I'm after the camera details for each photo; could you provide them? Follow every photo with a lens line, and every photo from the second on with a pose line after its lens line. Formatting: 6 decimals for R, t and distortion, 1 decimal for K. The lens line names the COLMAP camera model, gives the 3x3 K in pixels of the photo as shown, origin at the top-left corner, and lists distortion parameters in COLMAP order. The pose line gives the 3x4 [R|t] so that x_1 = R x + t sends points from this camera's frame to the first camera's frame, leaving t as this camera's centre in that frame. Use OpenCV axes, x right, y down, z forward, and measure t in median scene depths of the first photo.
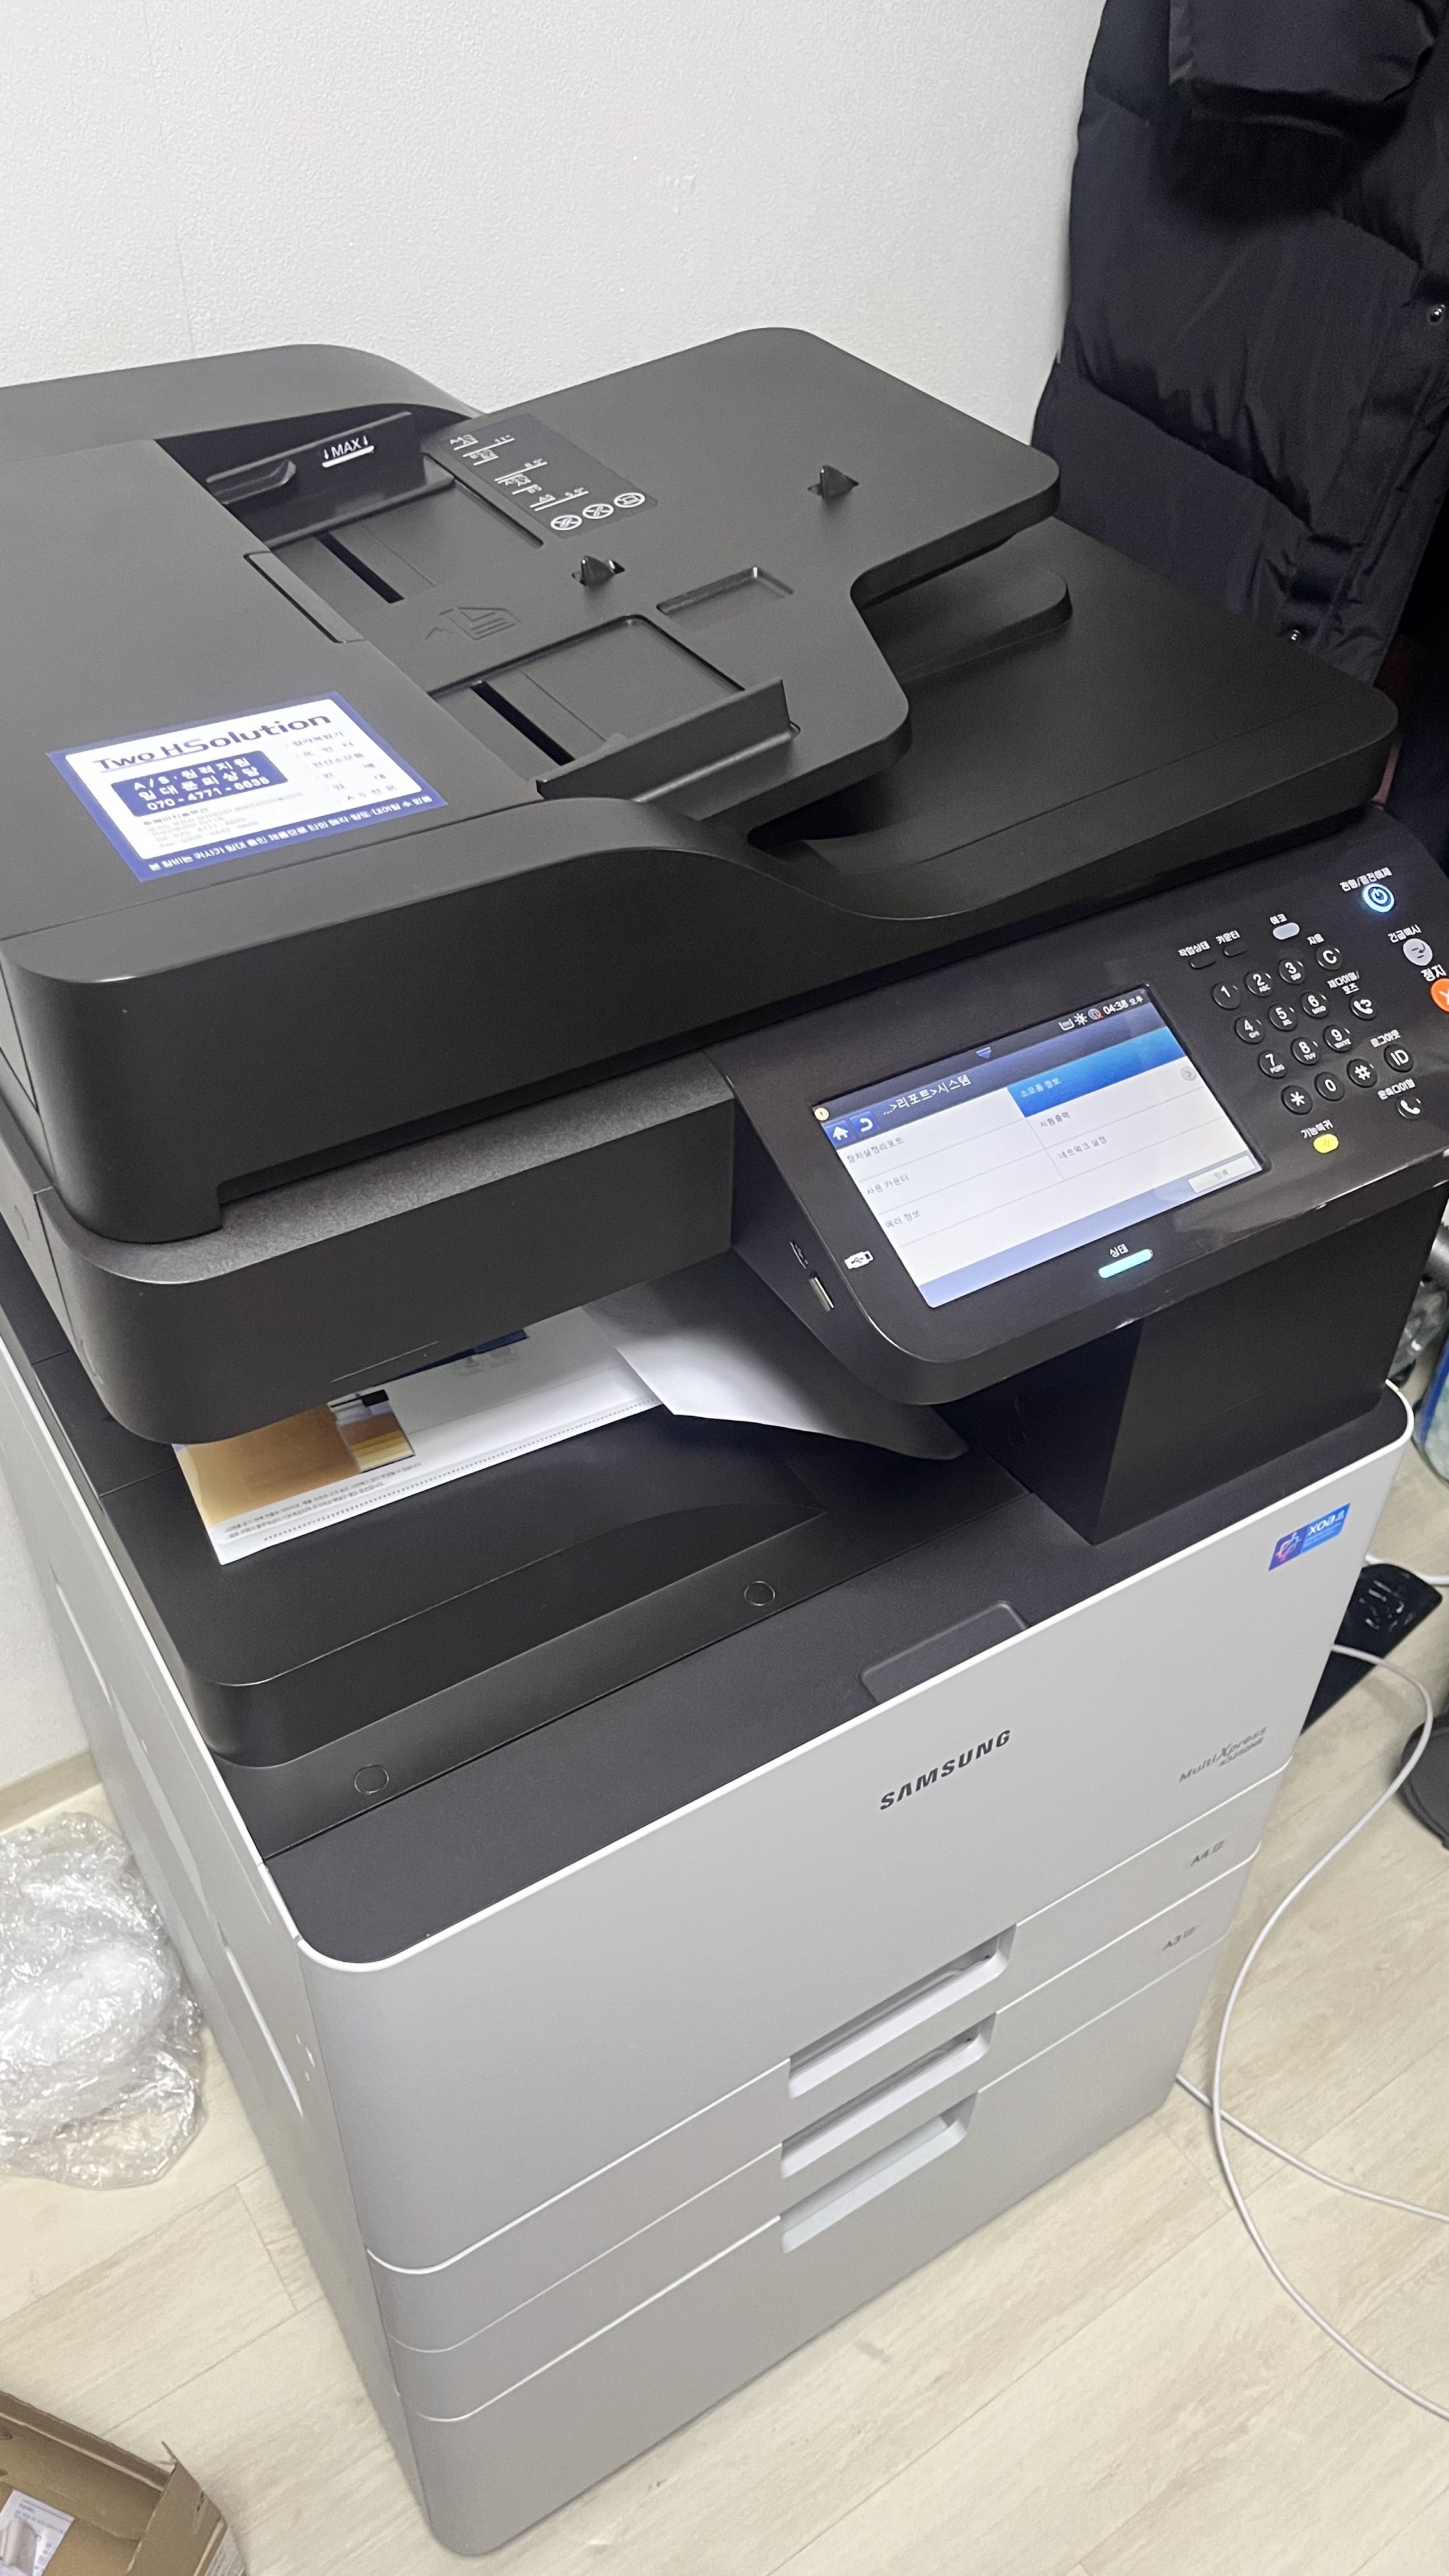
lens RADIAL K [[1943.1, 0, 717.9], [0, 1943.1, 1277.8], [0, 0, 1]] dist [0.015355, -0.044762]
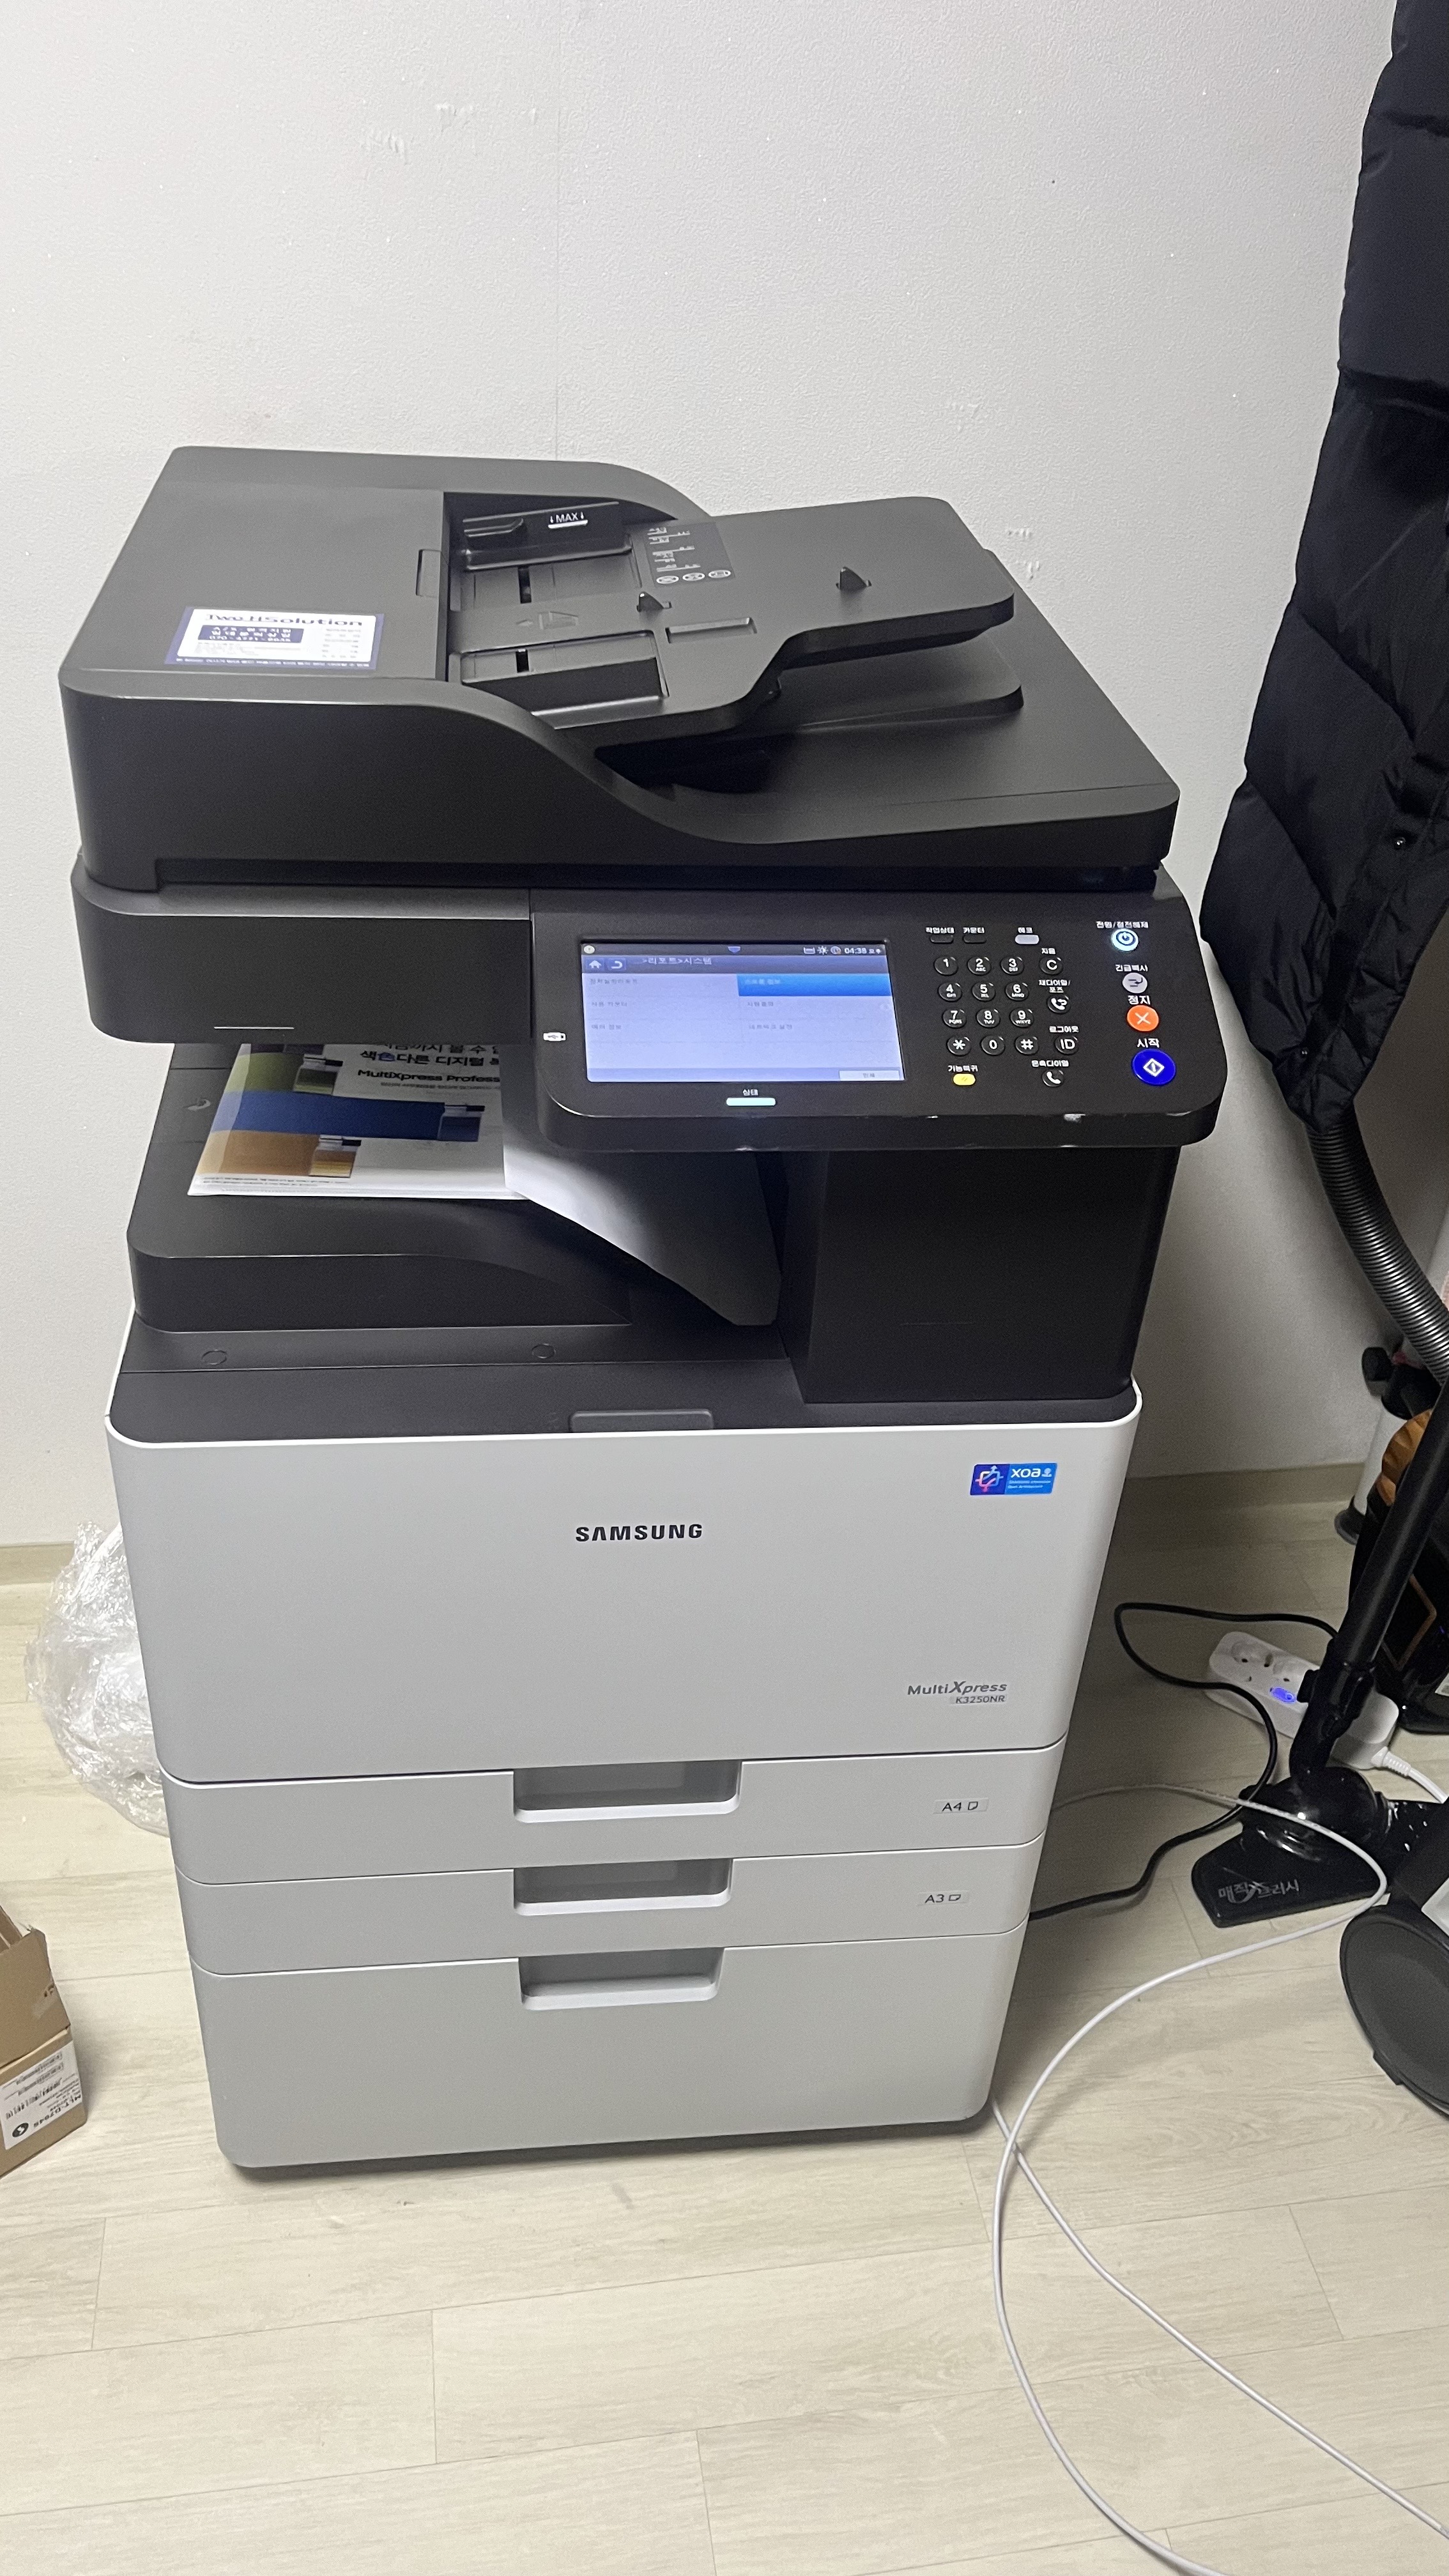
lens RADIAL K [[1943.1, 0, 729.5], [0, 1943.1, 1290.2], [0, 0, 1]] dist [0.015355, -0.044762]
pose [[0.899153, 0.270131, -0.344316, 0.421611], [-0.314648, 0.945865, -0.079602, 0.138355], [0.304173, 0.179913, 0.935473, -0.145444]]
